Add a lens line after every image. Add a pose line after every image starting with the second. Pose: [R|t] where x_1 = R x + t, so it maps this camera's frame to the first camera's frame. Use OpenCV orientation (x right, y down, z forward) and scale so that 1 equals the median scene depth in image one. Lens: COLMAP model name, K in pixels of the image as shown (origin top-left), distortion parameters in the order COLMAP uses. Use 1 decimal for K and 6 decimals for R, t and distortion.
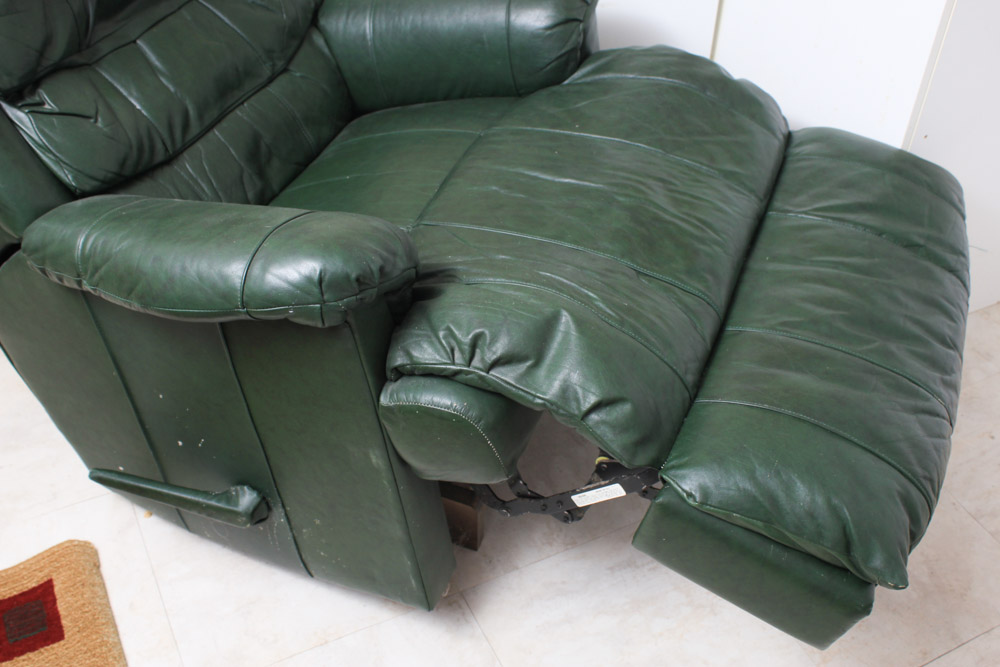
lens RADIAL K [[1140.3, 0, 502.4], [0, 1140.3, 337.3], [0, 0, 1]] dist [-0.053249, 0.000000]
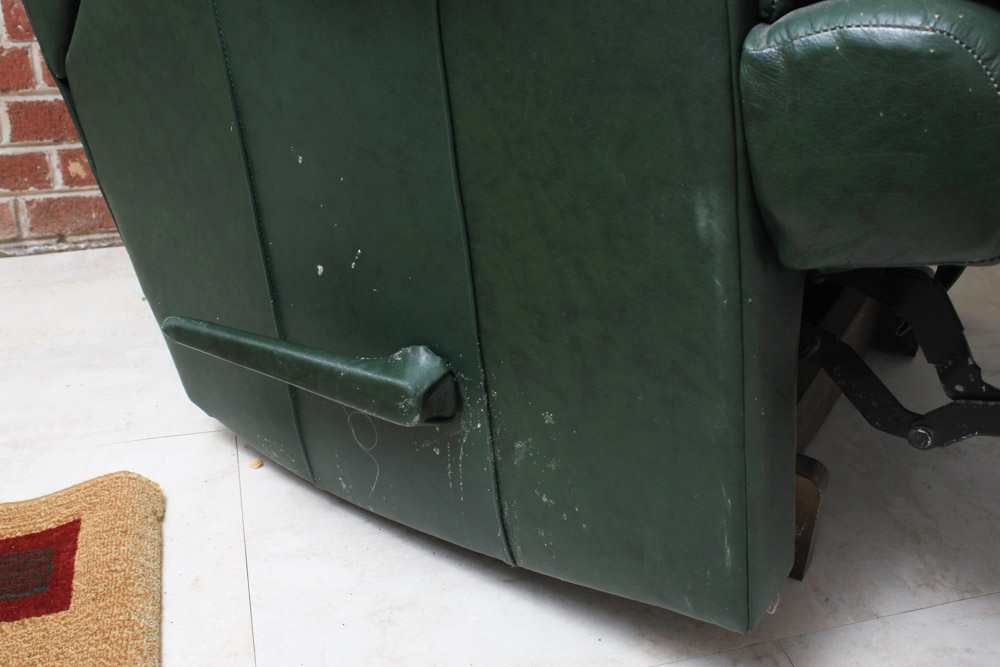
lens RADIAL K [[1045.3, 0, 499.2], [0, 1045.3, 327.6], [0, 0, 1]] dist [-0.071482, 0.000000]
pose [[0.981773, 0.086288, -0.169338, -0.100985], [-0.124668, 0.964906, -0.231113, 0.221457], [0.143453, 0.248012, 0.958077, 0.498882]]
